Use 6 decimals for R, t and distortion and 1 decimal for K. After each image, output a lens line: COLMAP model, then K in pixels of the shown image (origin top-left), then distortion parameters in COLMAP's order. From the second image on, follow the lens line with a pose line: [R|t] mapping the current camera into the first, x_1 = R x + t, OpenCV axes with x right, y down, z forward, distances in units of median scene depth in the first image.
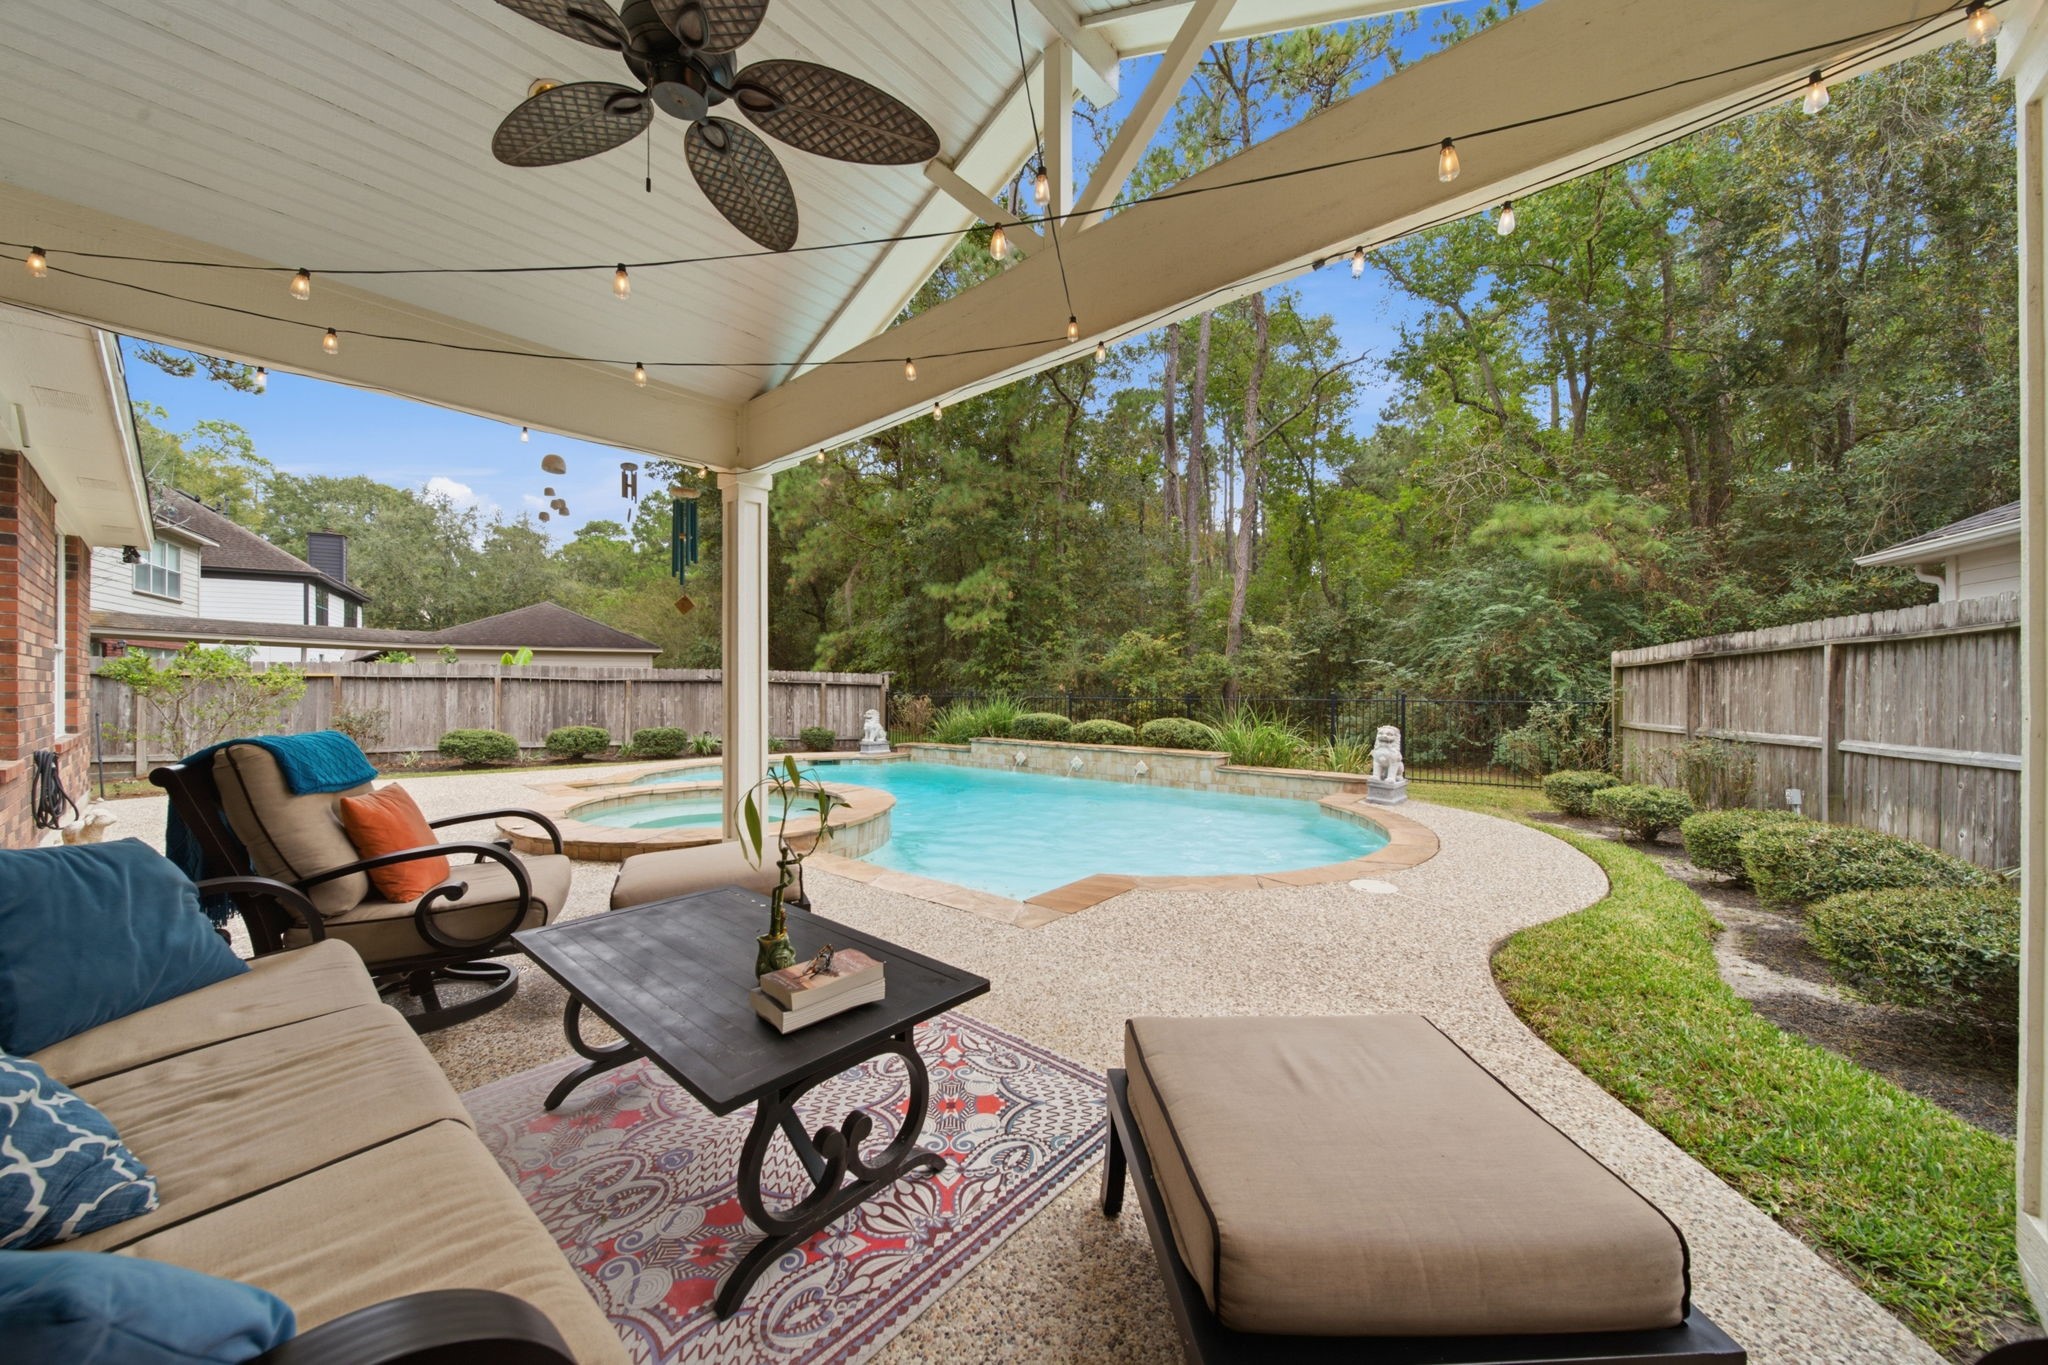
lens RADIAL K [[738.7, 0, 1017.3], [0, 738.7, 688.5], [0, 0, 1]] dist [-0.001862, -0.000251]
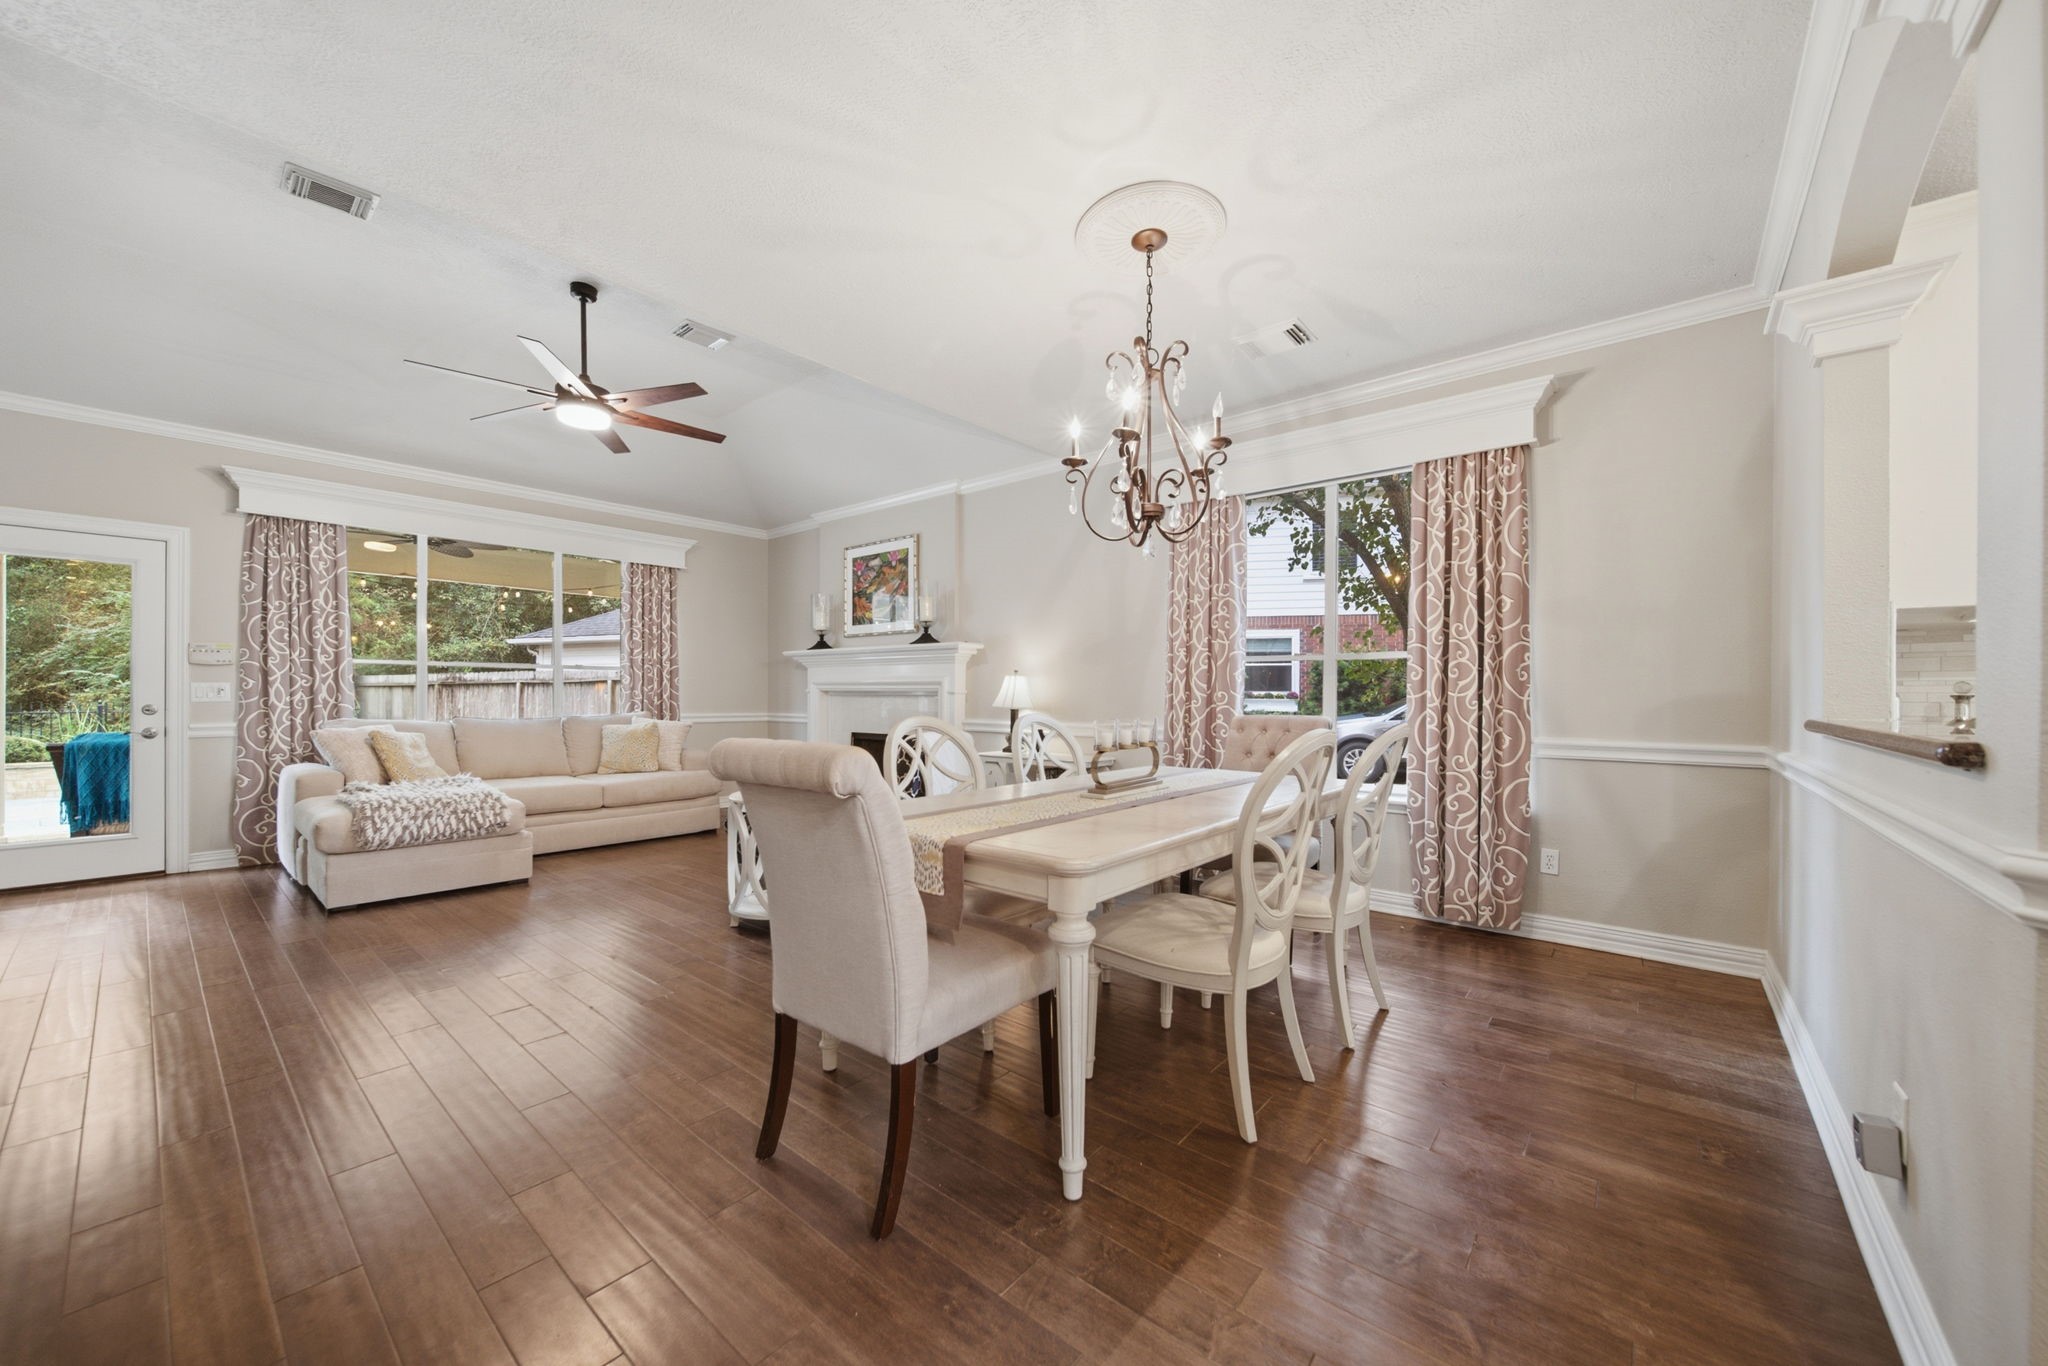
lens RADIAL K [[738.7, 0, 1027.7], [0, 738.7, 689.7], [0, 0, 1]] dist [-0.001862, -0.000251]
pose [[-0.018770, 0.006979, 0.999799, -1.257436], [-0.001721, 0.999974, -0.007013, -0.020096], [-0.999822, -0.001852, -0.018757, -0.579181]]
